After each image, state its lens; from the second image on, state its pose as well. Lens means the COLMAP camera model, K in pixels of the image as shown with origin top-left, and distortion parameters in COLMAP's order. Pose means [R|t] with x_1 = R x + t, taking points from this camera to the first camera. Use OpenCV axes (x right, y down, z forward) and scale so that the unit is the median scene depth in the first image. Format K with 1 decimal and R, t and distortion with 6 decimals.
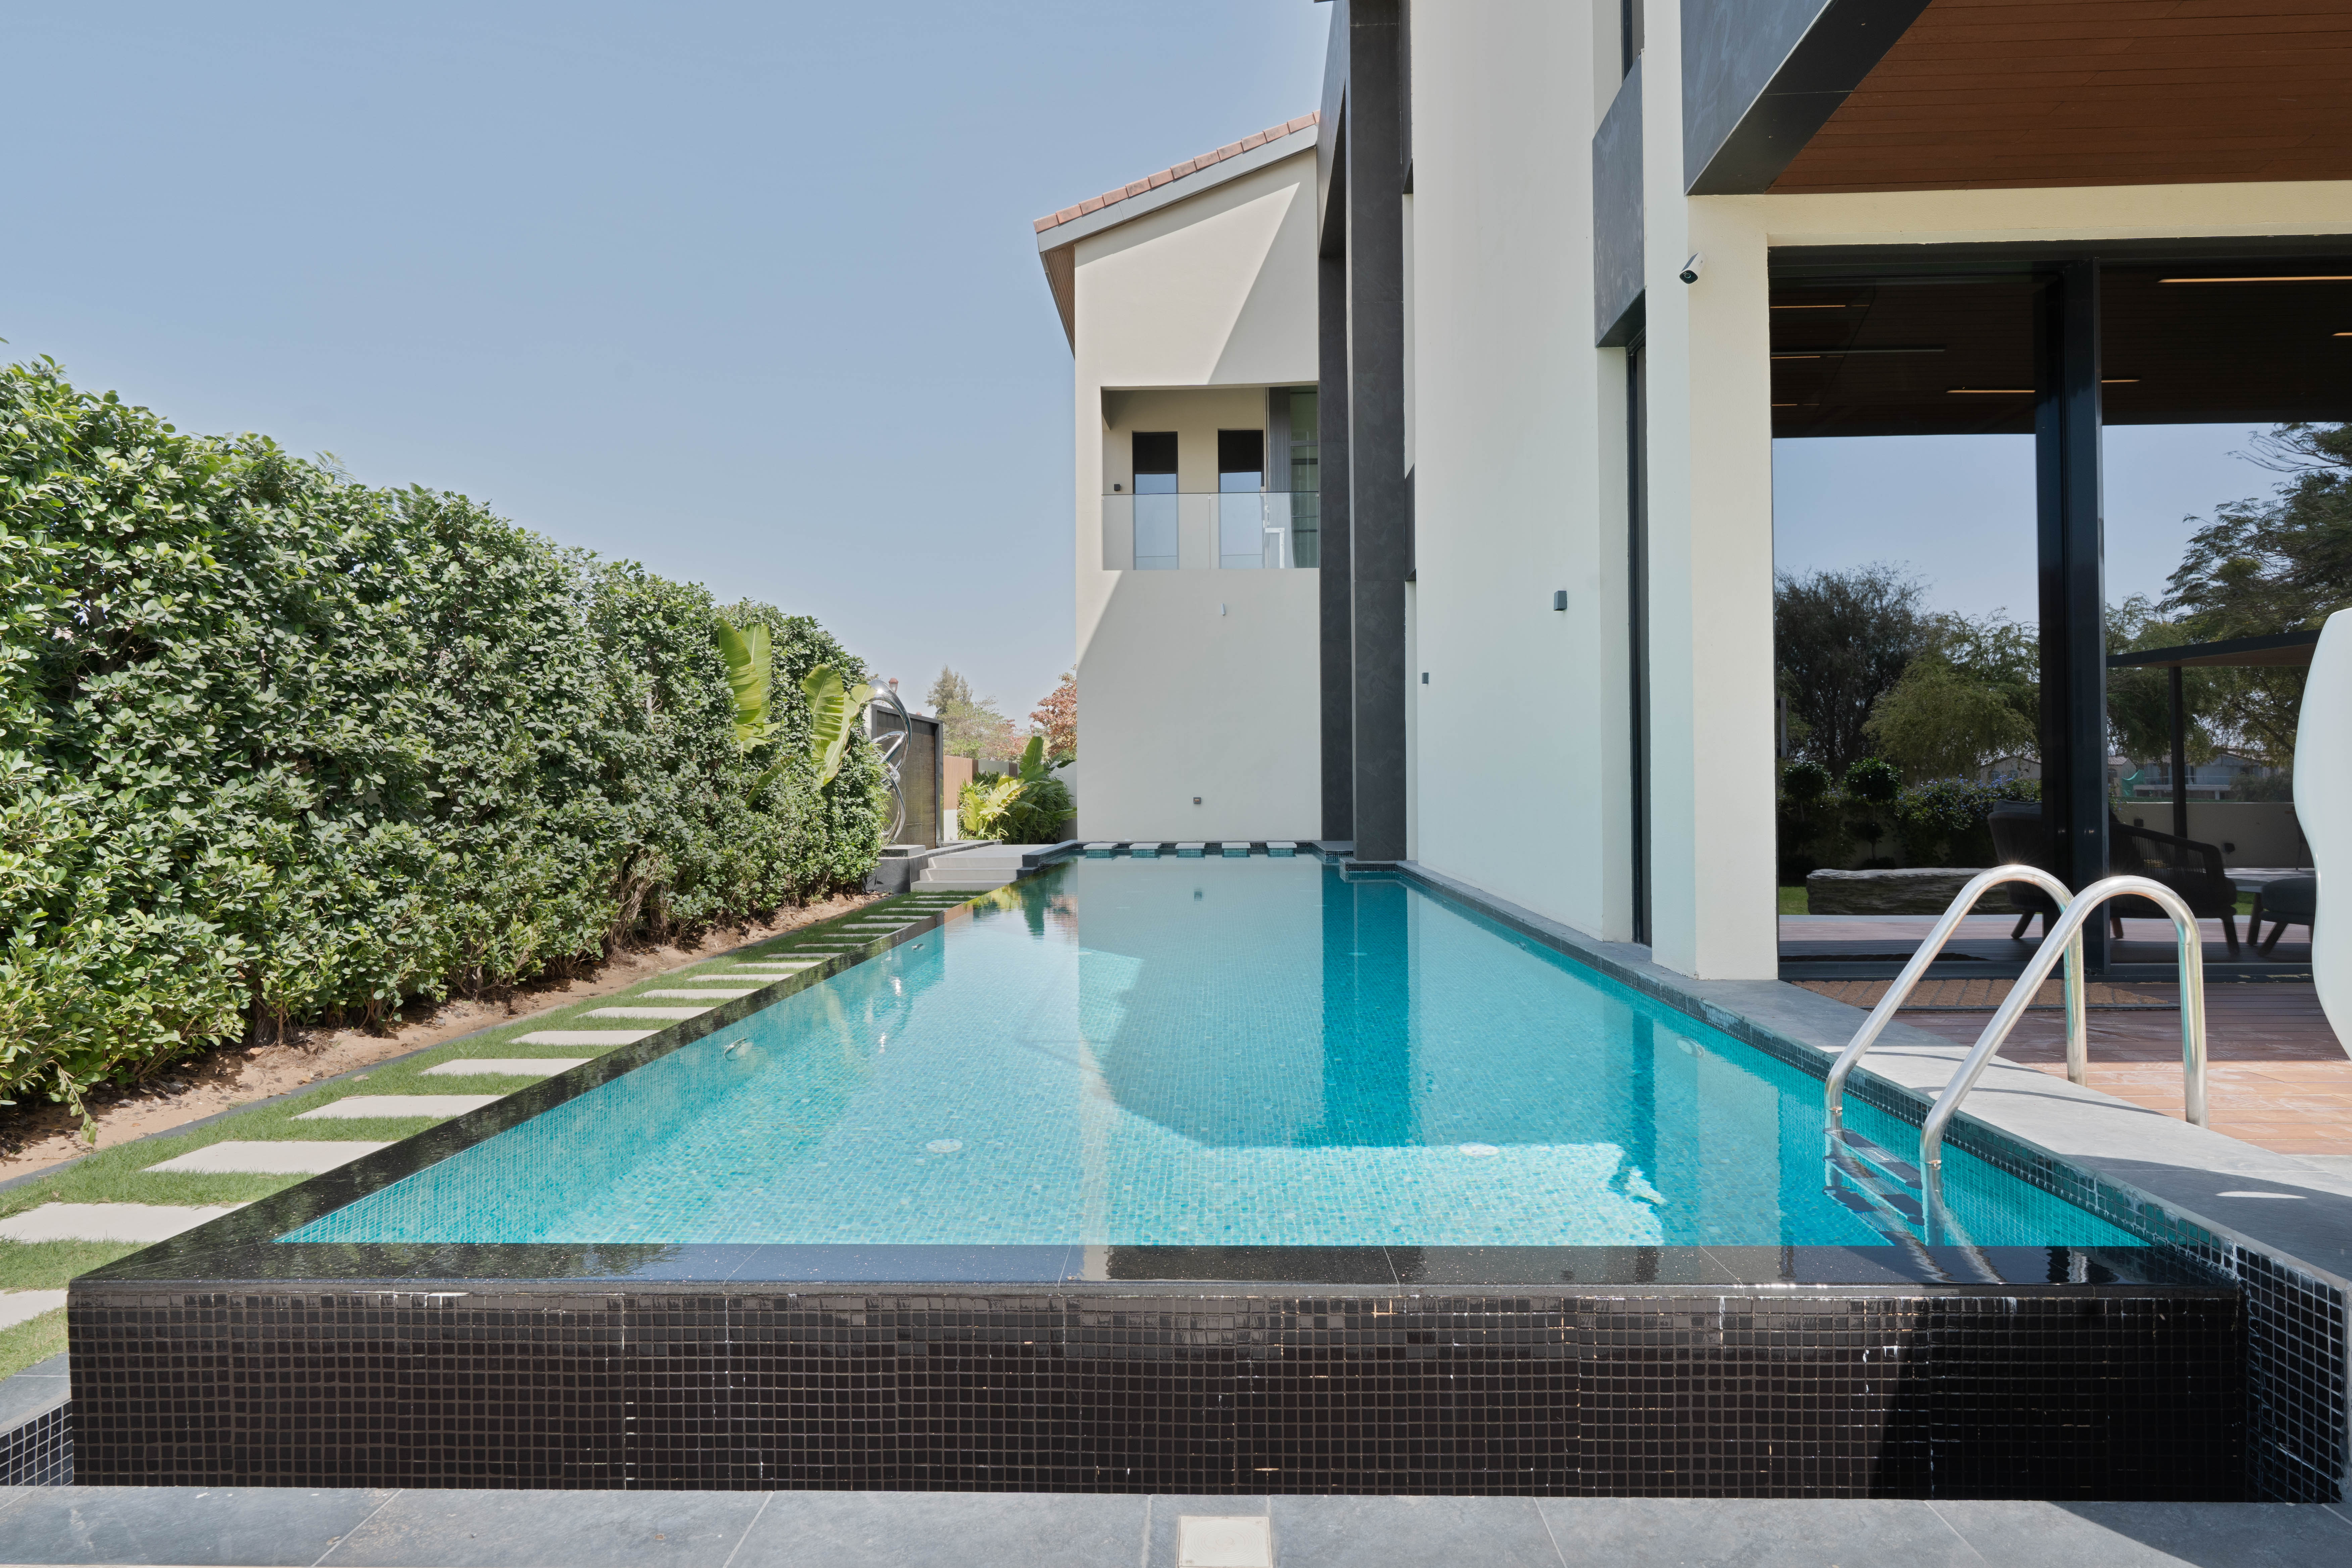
lens RADIAL K [[1296.6, 0, 1177.9], [0, 1296.6, 782.5], [0, 0, 1]] dist [-0.002786, -0.000092]
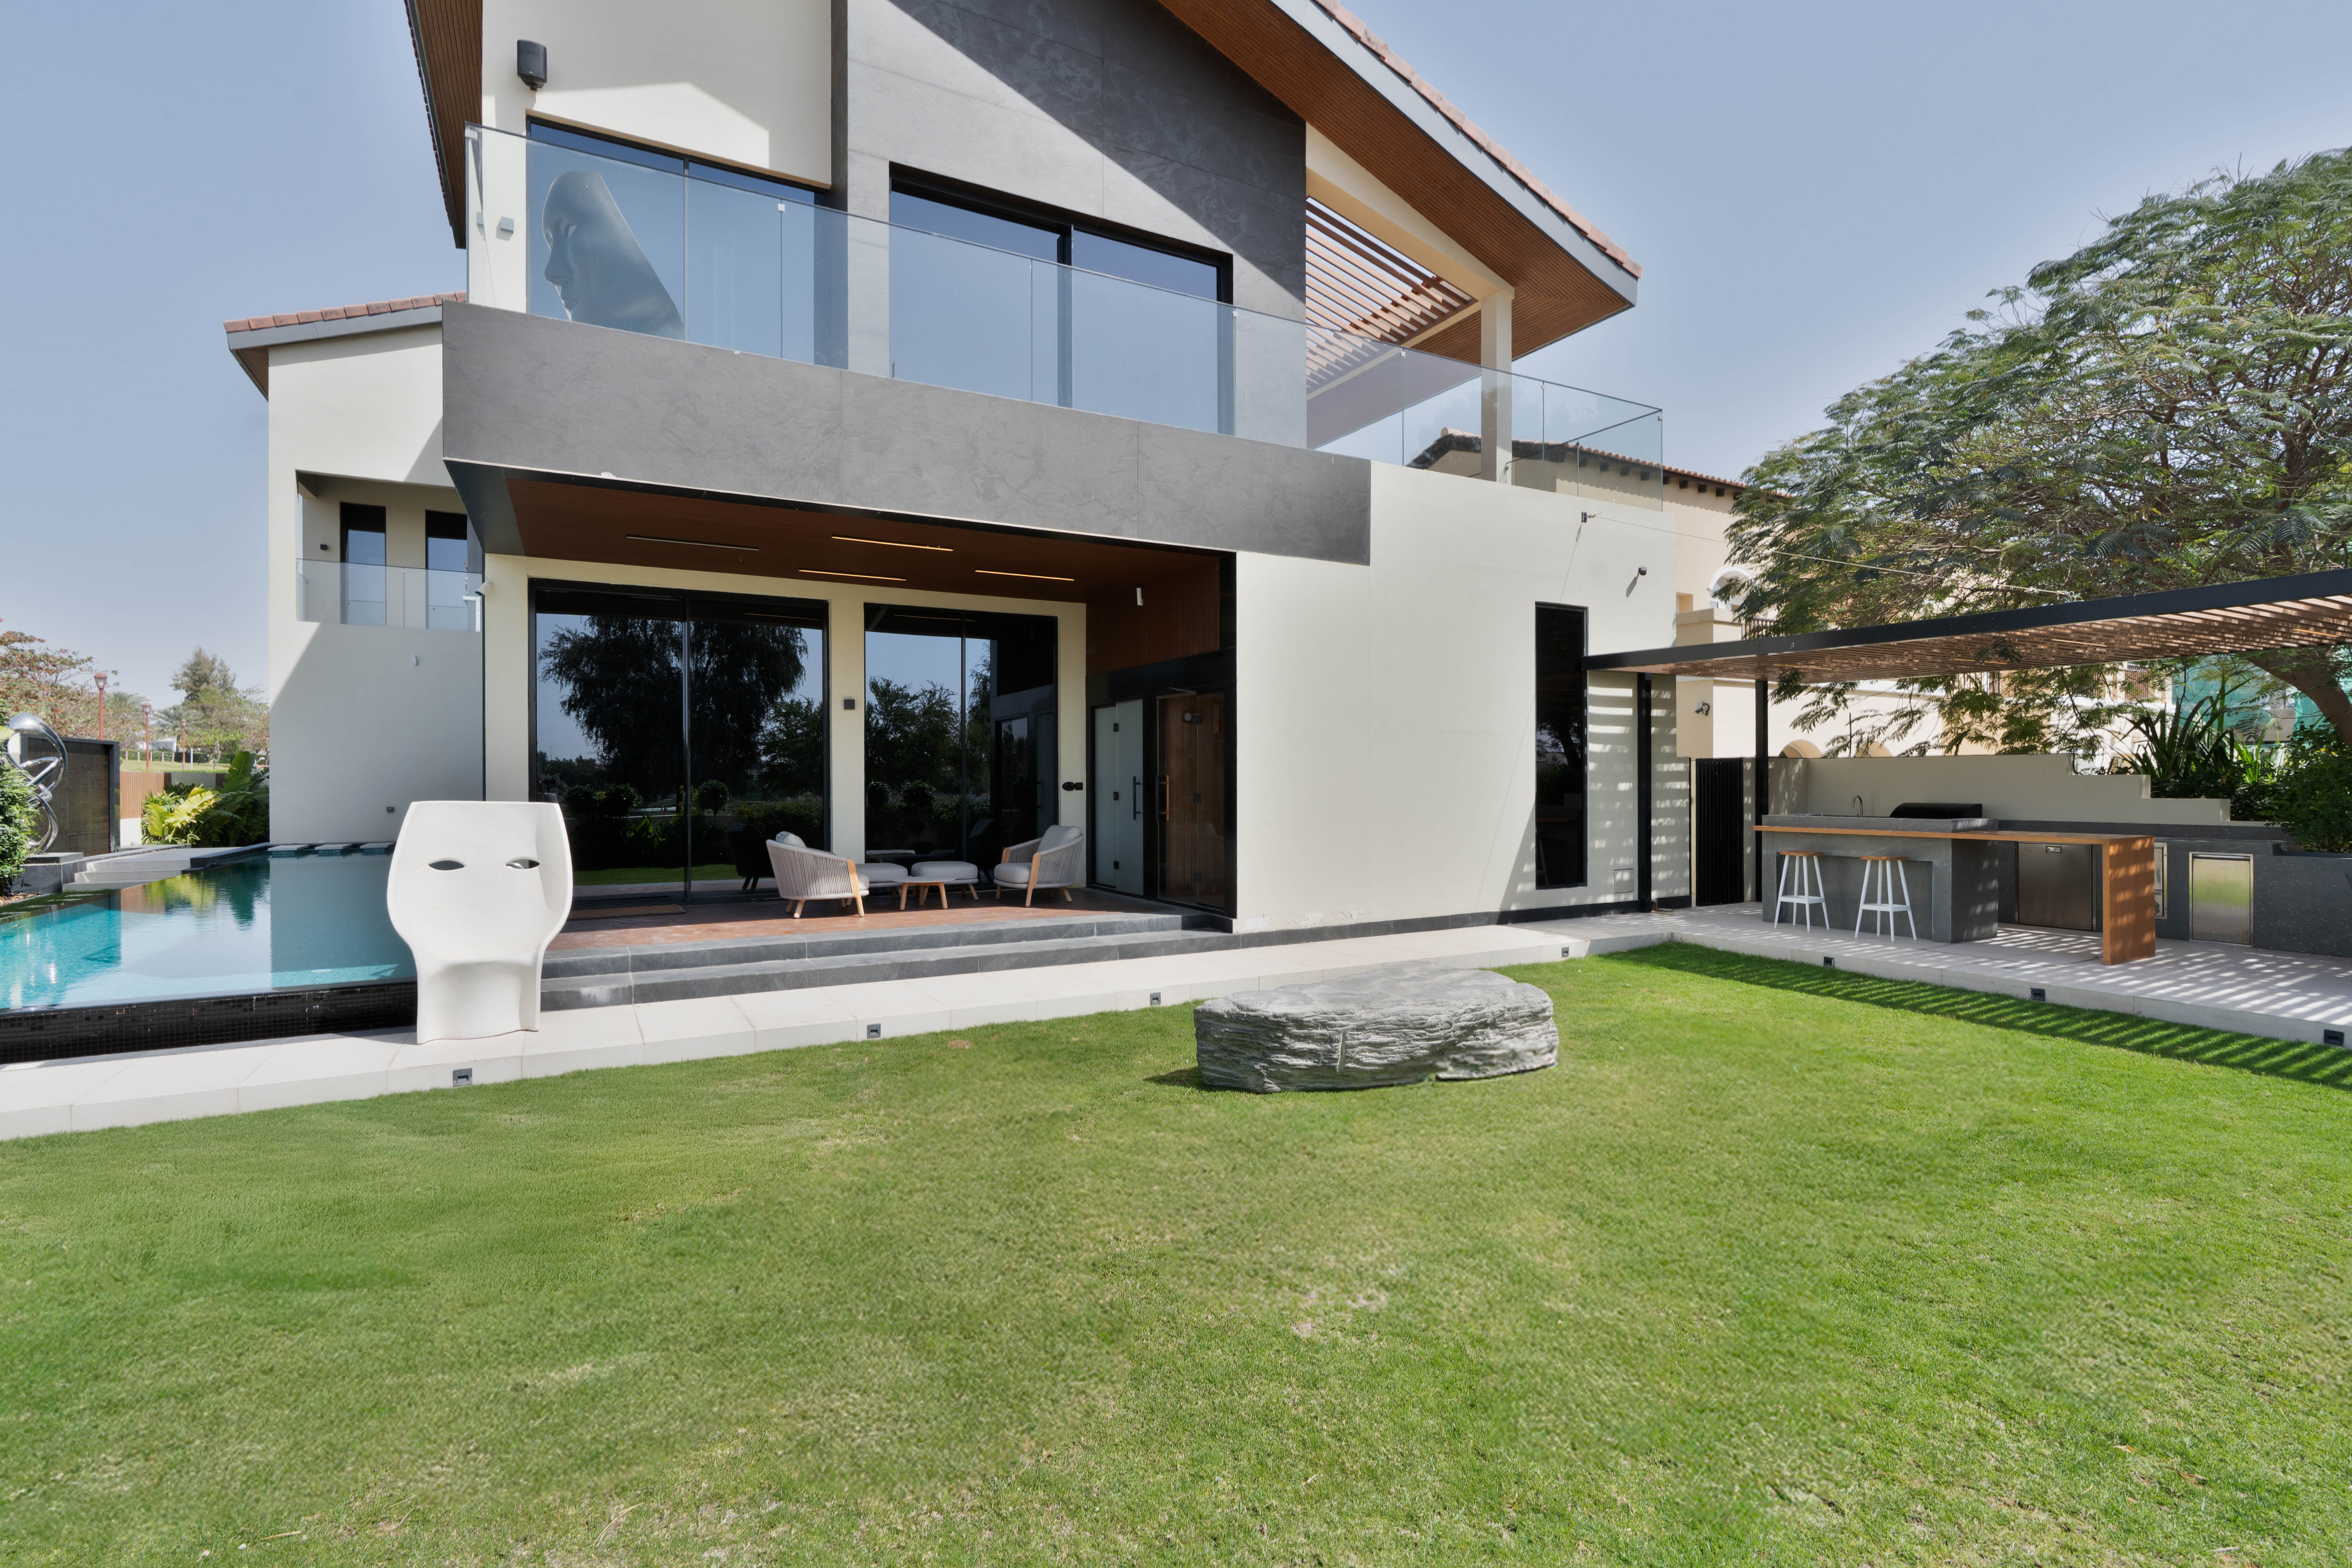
lens RADIAL K [[1090.0, 0, 1176.2], [0, 1090.0, 791.4], [0, 0, 1]] dist [-0.004075, 0.000469]
pose [[0.851364, 0.001802, 0.524573, 0.107882], [-0.008275, 0.999916, 0.009995, -0.020446], [-0.524511, -0.012850, 0.851307, -0.300987]]
